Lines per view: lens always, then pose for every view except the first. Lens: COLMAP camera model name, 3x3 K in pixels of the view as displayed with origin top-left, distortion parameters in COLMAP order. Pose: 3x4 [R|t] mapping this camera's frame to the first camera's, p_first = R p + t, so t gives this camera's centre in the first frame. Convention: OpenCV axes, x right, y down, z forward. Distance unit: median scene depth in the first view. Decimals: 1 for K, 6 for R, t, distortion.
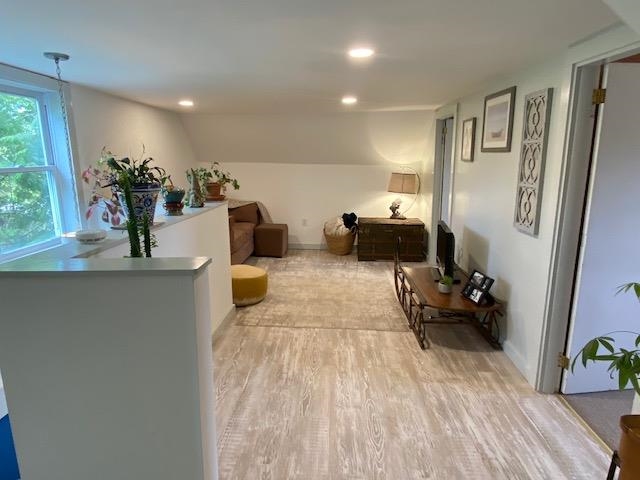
lens RADIAL K [[386.2, 0, 318.3], [0, 386.2, 241.6], [0, 0, 1]] dist [0.080510, -0.085662]
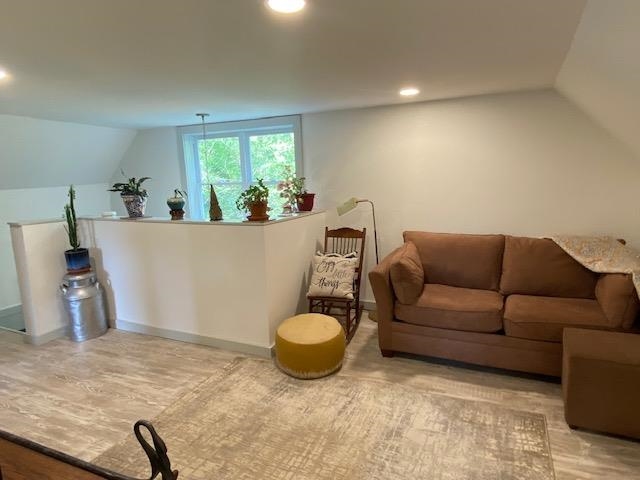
lens RADIAL K [[392.8, 0, 320.0], [0, 392.8, 240.0], [0, 0, 1]] dist [0.000950, -0.003555]
pose [[-0.372183, 0.172588, -0.911972, 0.603376], [-0.154821, 0.957250, 0.244341, -0.360919], [0.915156, 0.232132, -0.329552, 1.720175]]
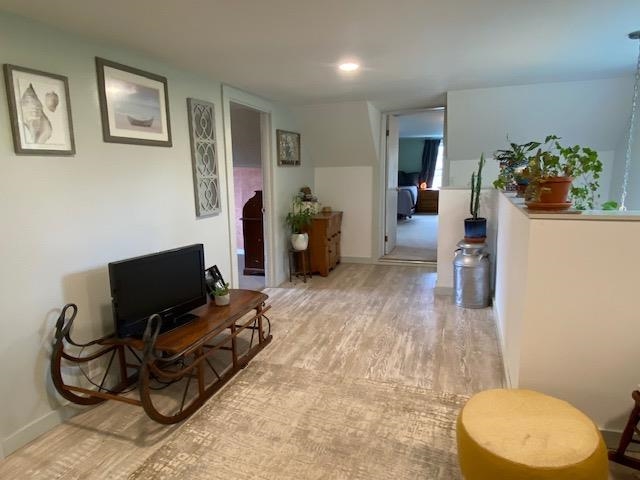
lens RADIAL K [[386.2, 0, 318.3], [0, 386.2, 241.6], [0, 0, 1]] dist [0.080510, -0.085662]
pose [[-0.952474, -0.029281, 0.303210, -0.158767], [0.090297, 0.923495, 0.372831, -0.348570], [-0.290930, 0.382491, -0.876961, 1.877450]]
